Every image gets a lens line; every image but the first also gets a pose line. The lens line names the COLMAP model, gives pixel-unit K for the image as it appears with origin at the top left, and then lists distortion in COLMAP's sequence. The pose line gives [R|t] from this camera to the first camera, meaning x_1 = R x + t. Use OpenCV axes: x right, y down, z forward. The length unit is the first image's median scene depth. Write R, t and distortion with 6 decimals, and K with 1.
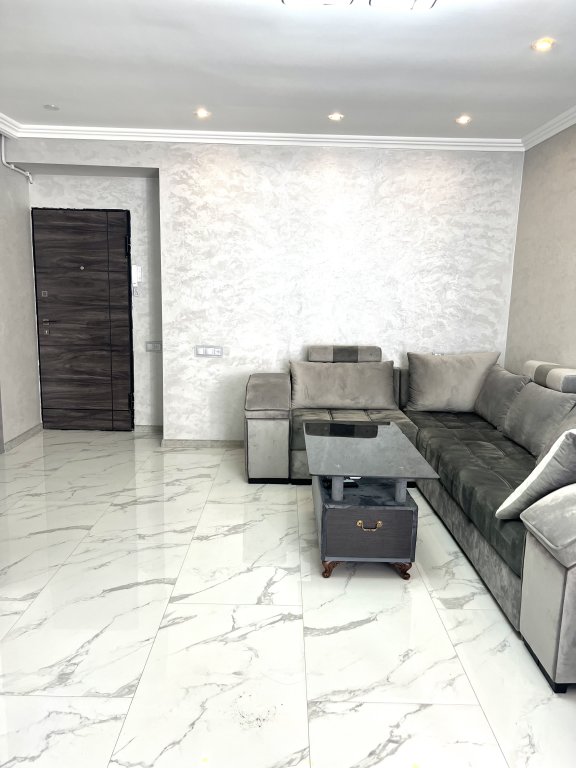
lens RADIAL K [[583.6, 0, 288.3], [0, 583.6, 383.9], [0, 0, 1]] dist [0.060419, -0.059578]
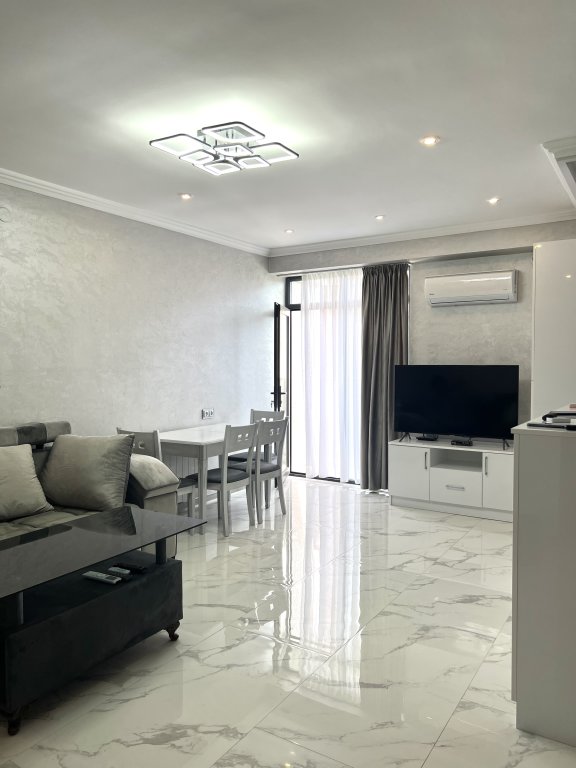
lens RADIAL K [[583.6, 0, 288.5], [0, 583.6, 383.9], [0, 0, 1]] dist [0.060419, -0.059578]
pose [[-0.843253, -0.043612, 0.535745, -0.722433], [0.071538, 0.978731, 0.192271, -0.320910], [-0.532735, 0.200459, -0.822198, 1.921600]]
